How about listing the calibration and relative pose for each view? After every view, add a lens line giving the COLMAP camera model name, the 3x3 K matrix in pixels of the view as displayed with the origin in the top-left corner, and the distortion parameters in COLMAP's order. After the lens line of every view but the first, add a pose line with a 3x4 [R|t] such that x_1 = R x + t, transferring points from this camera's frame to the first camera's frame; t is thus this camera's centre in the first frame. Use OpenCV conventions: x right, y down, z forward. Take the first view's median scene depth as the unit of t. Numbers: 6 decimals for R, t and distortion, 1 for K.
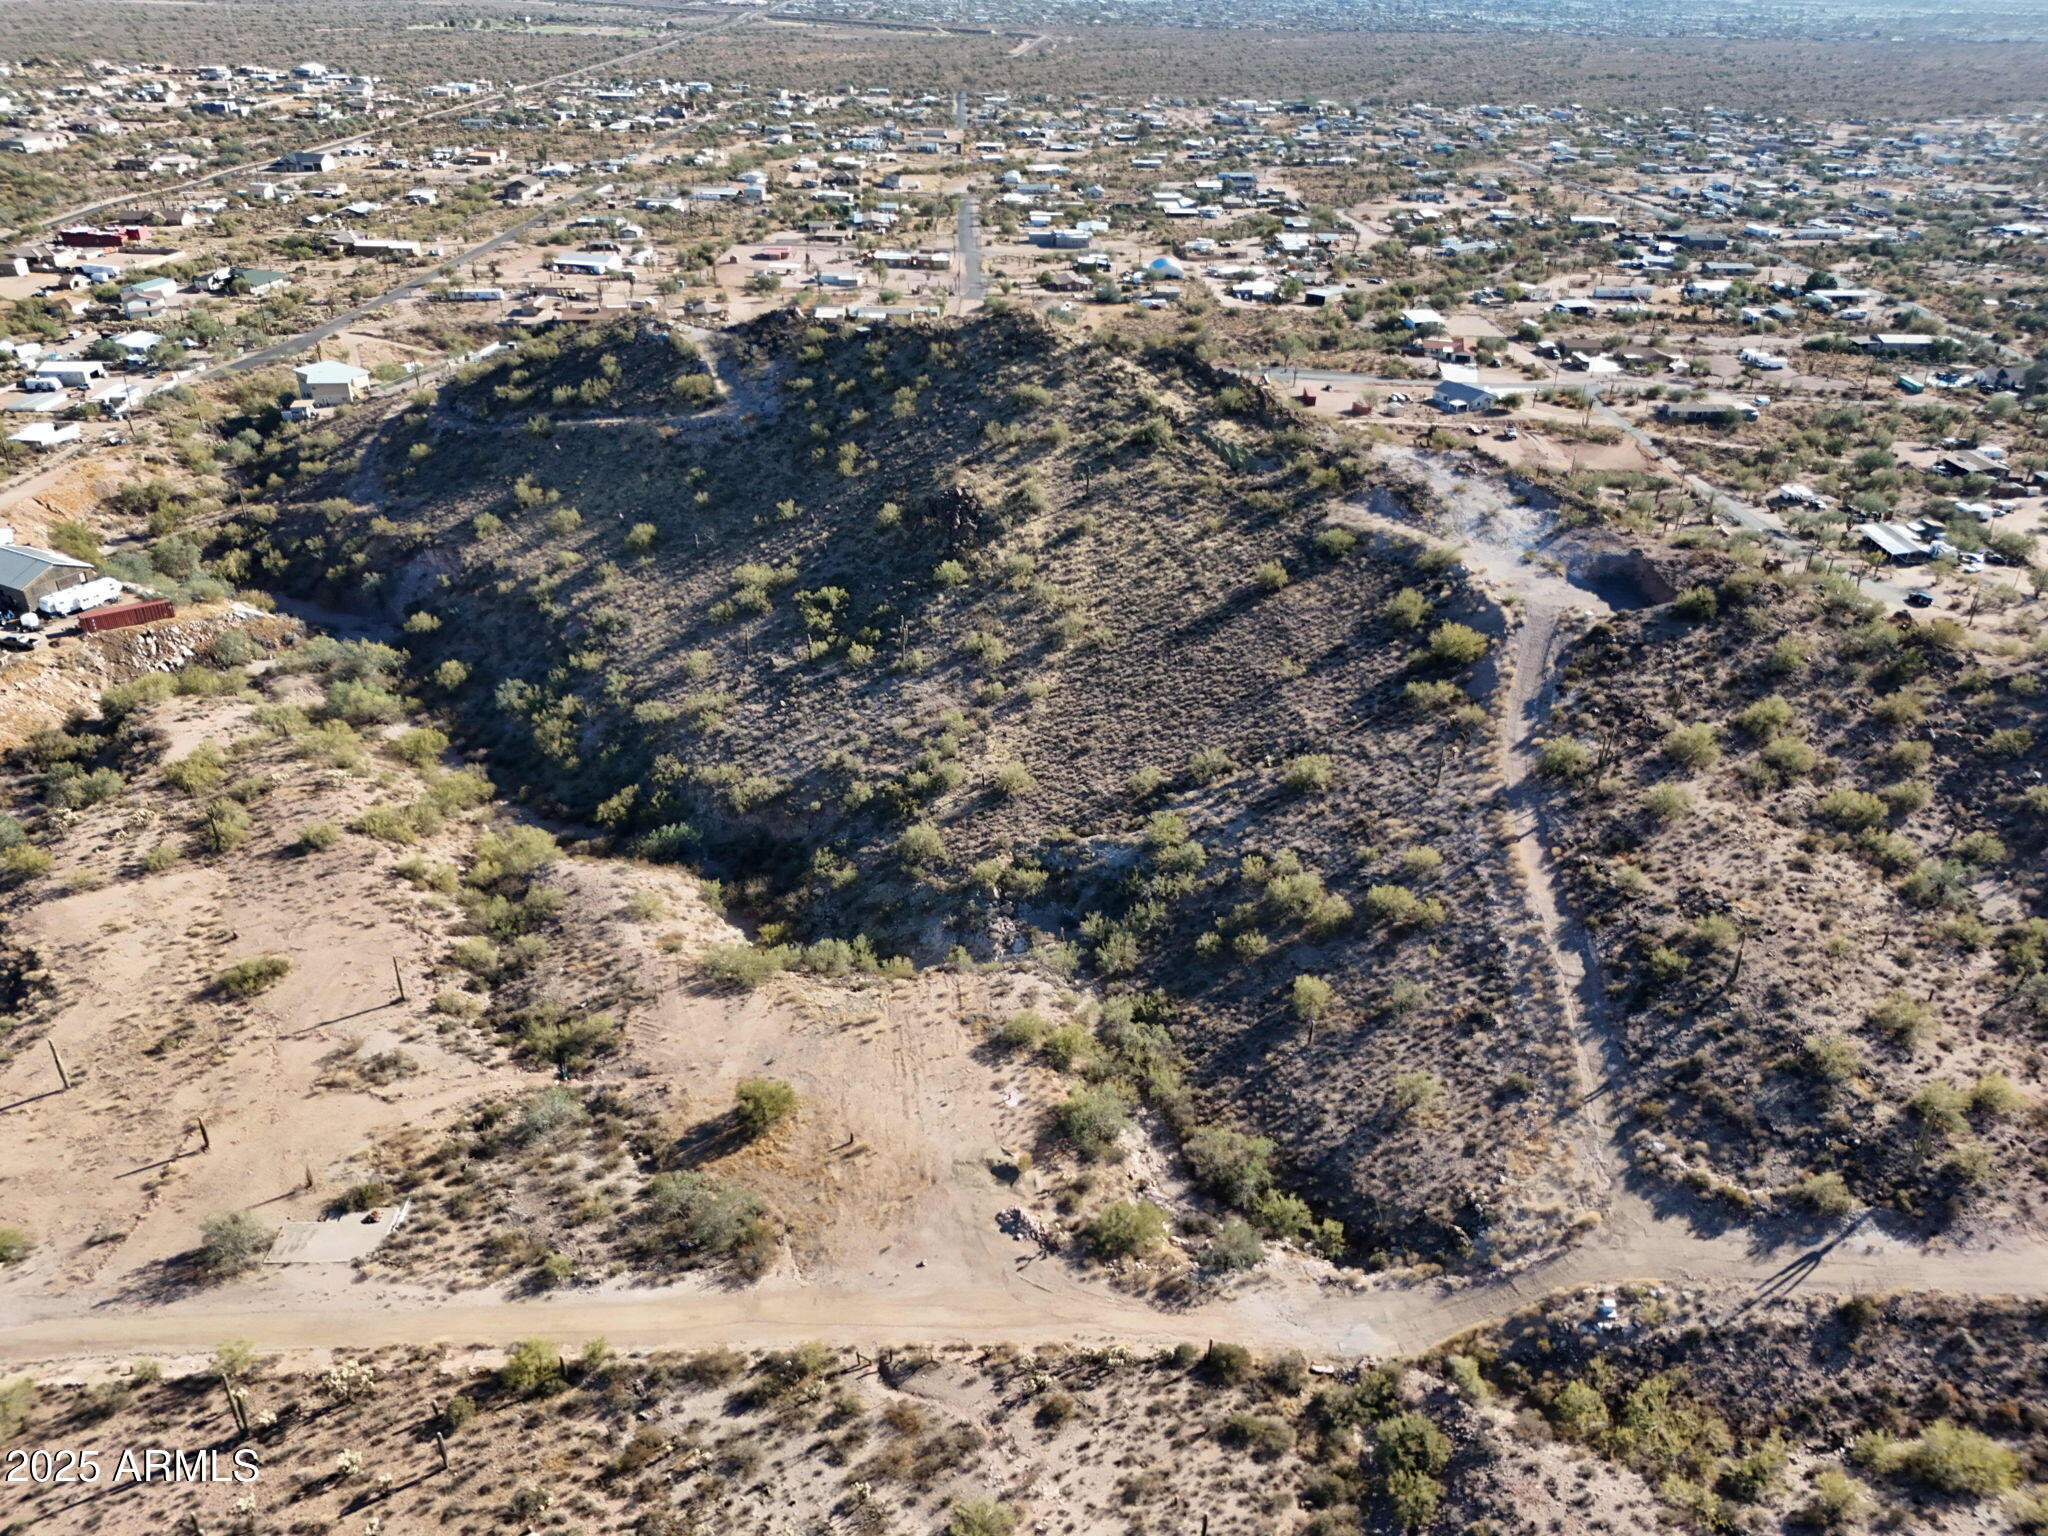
lens RADIAL K [[1504.1, 0, 1025.9], [0, 1504.1, 774.0], [0, 0, 1]] dist [0.079582, -0.080711]
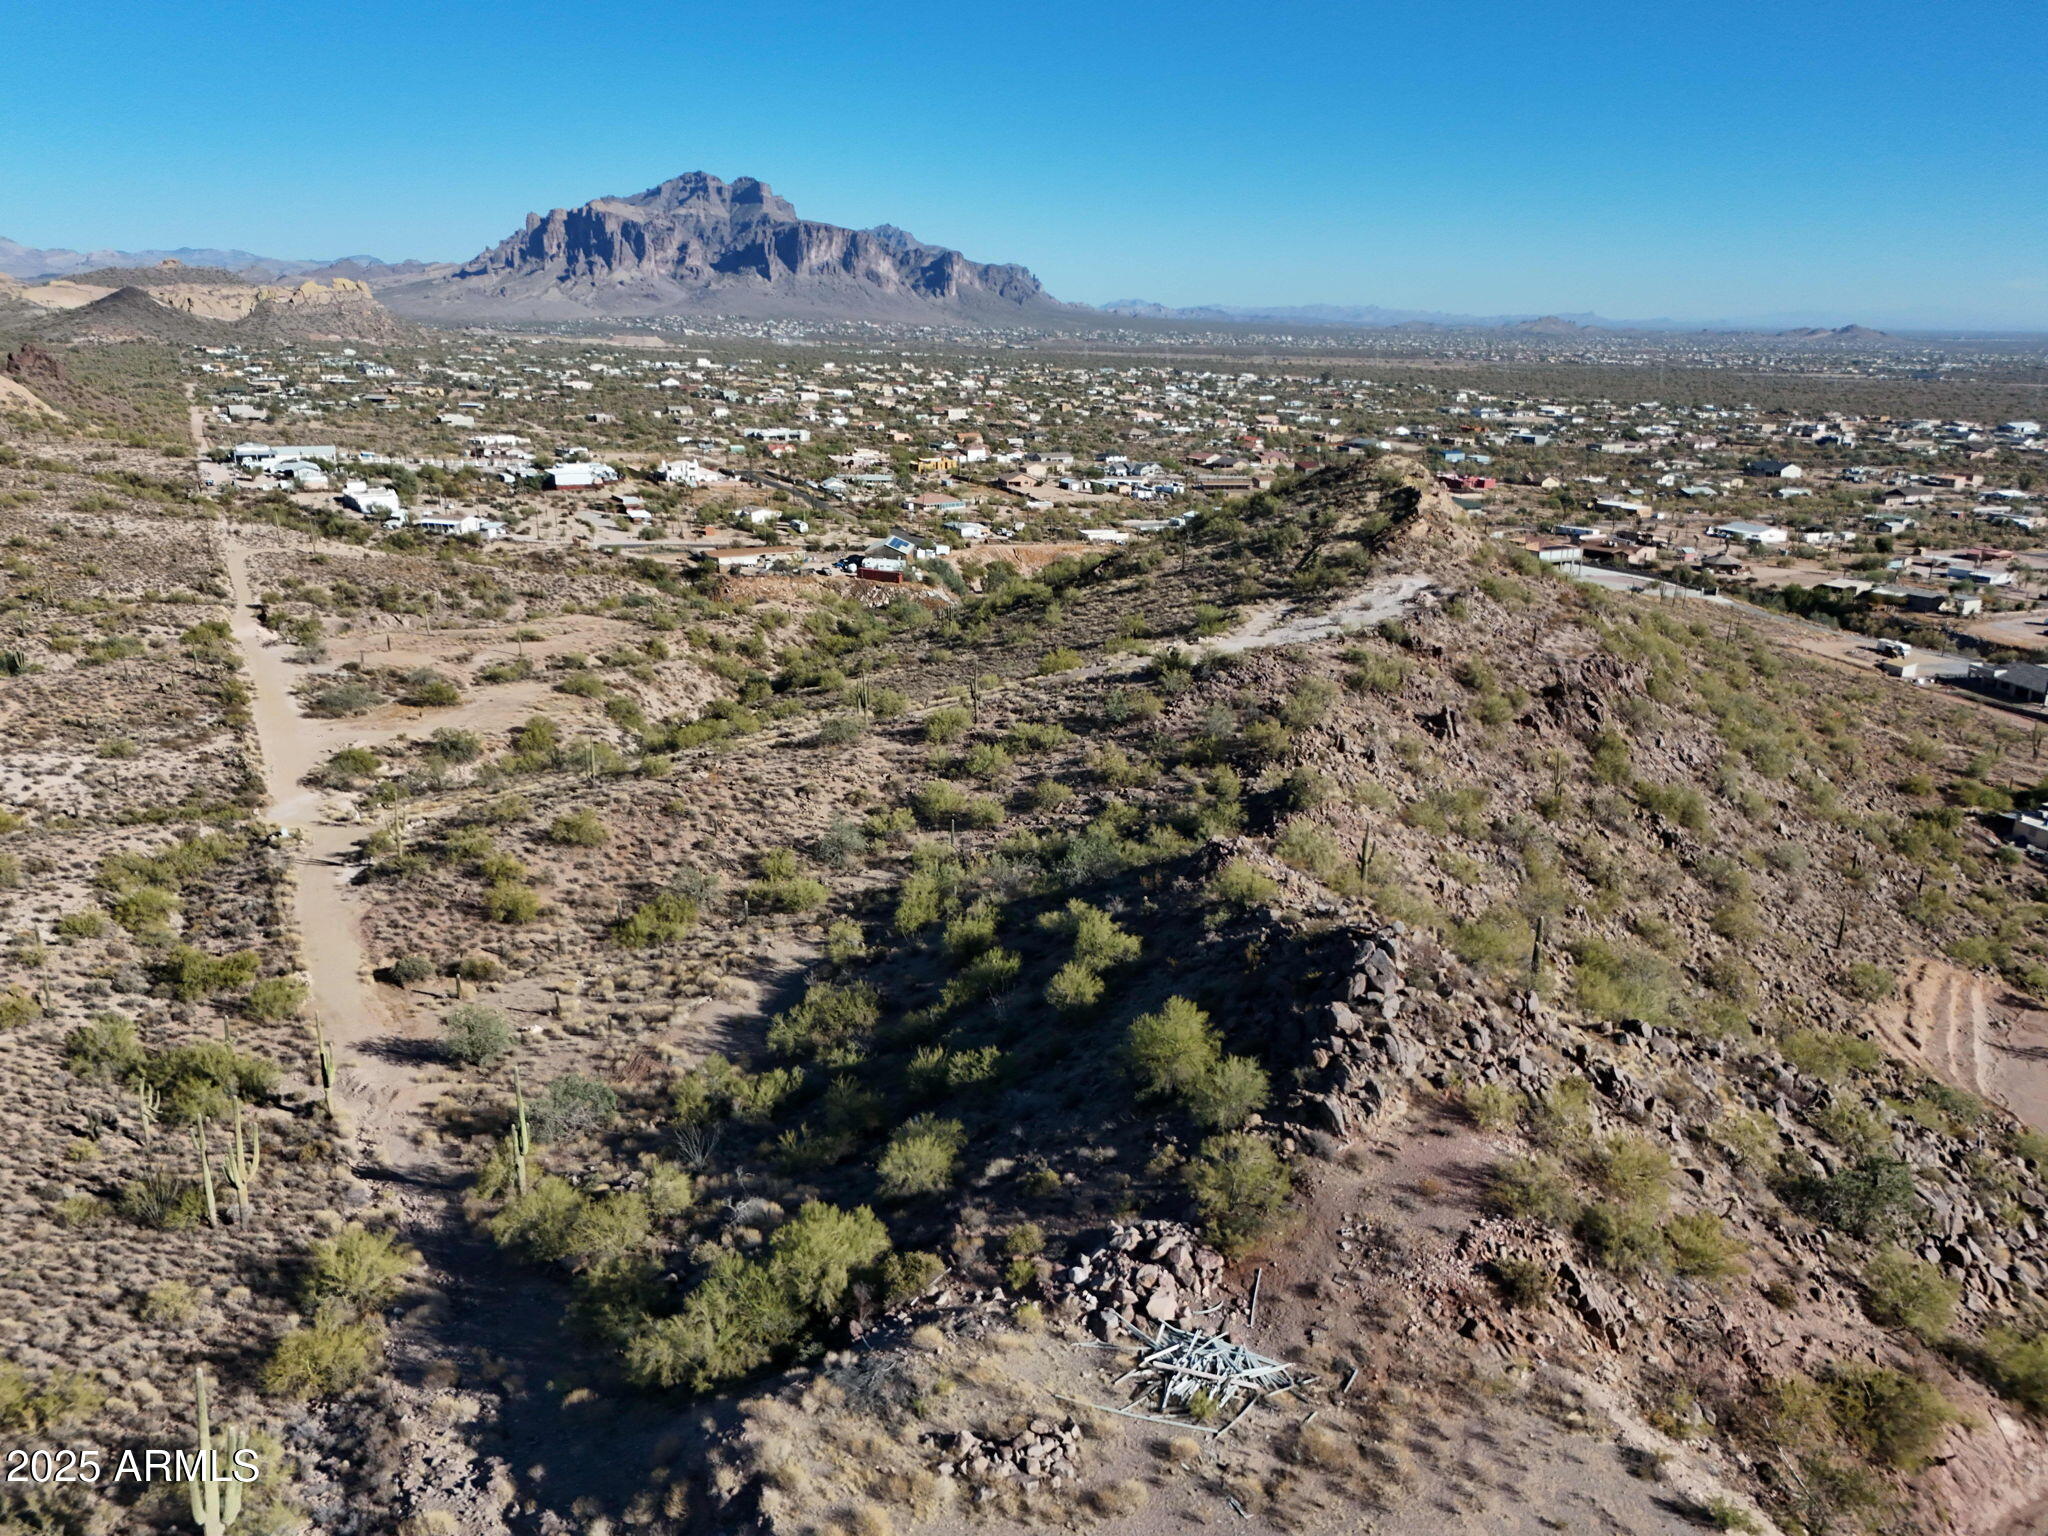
lens RADIAL K [[1504.1, 0, 1025.9], [0, 1504.1, 774.0], [0, 0, 1]] dist [0.079582, -0.080711]
pose [[0.439501, 0.245483, -0.864047, 0.949807], [-0.435799, 0.899407, 0.033858, -0.033823], [0.785441, 0.361670, 0.502271, 0.381968]]
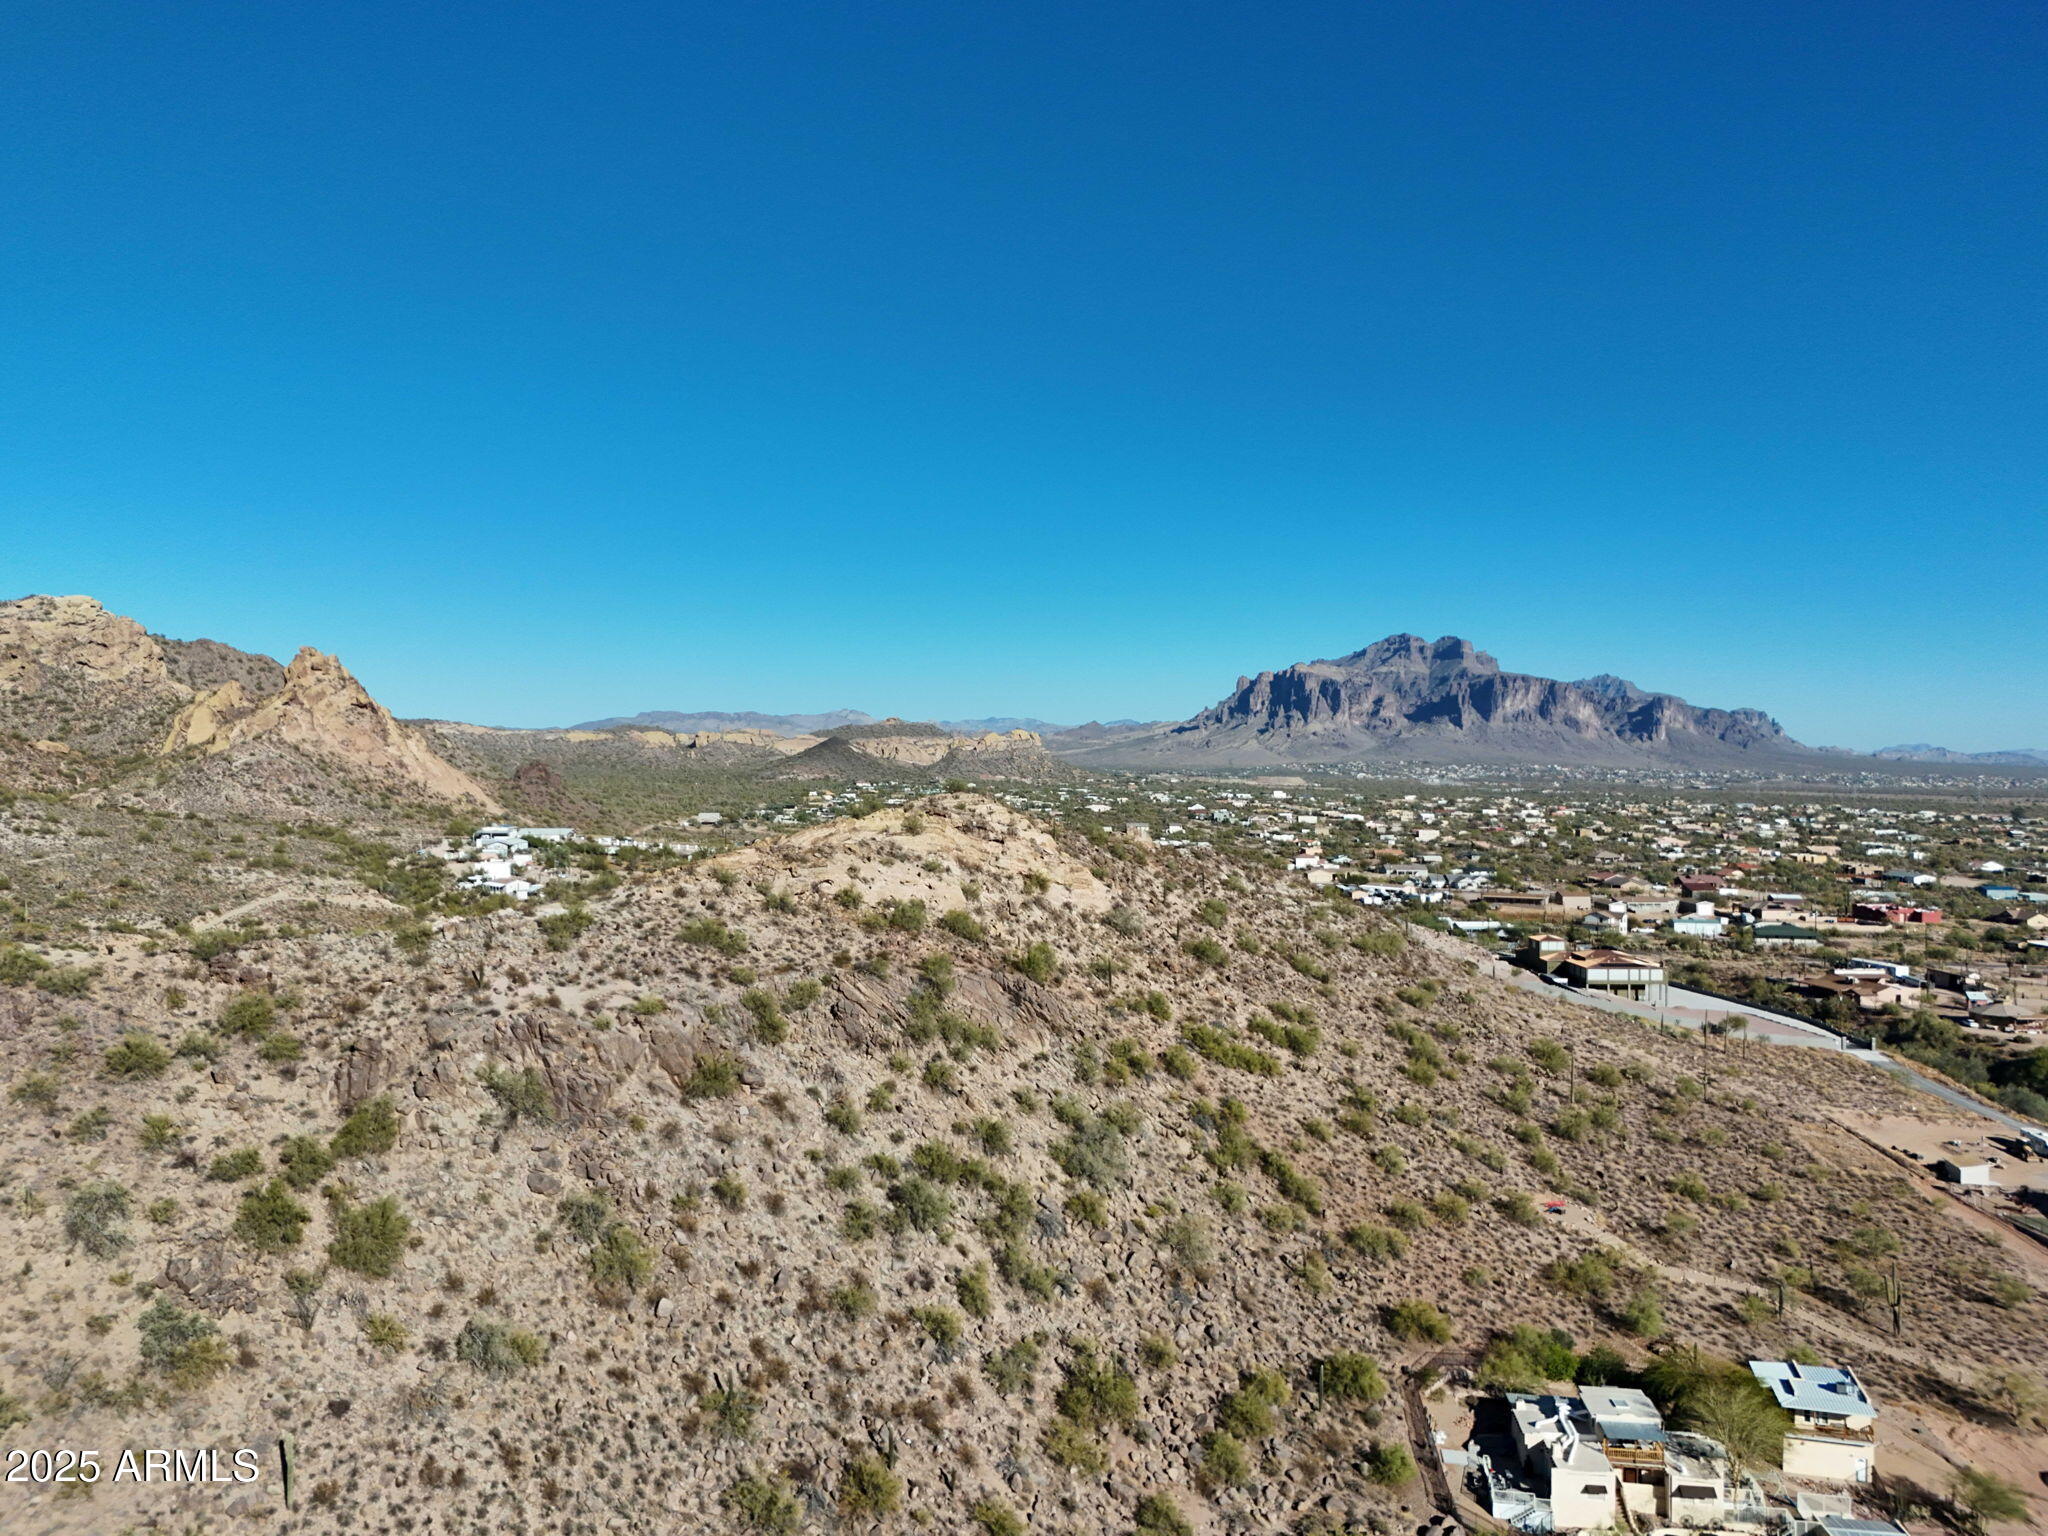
lens RADIAL K [[1504.1, 0, 1025.9], [0, 1504.1, 774.0], [0, 0, 1]] dist [0.079582, -0.080711]
pose [[-0.011573, -0.011111, -0.999871, 0.925772], [-0.487327, 0.873210, -0.004063, -0.366246], [0.873143, 0.487217, -0.015520, 1.150917]]
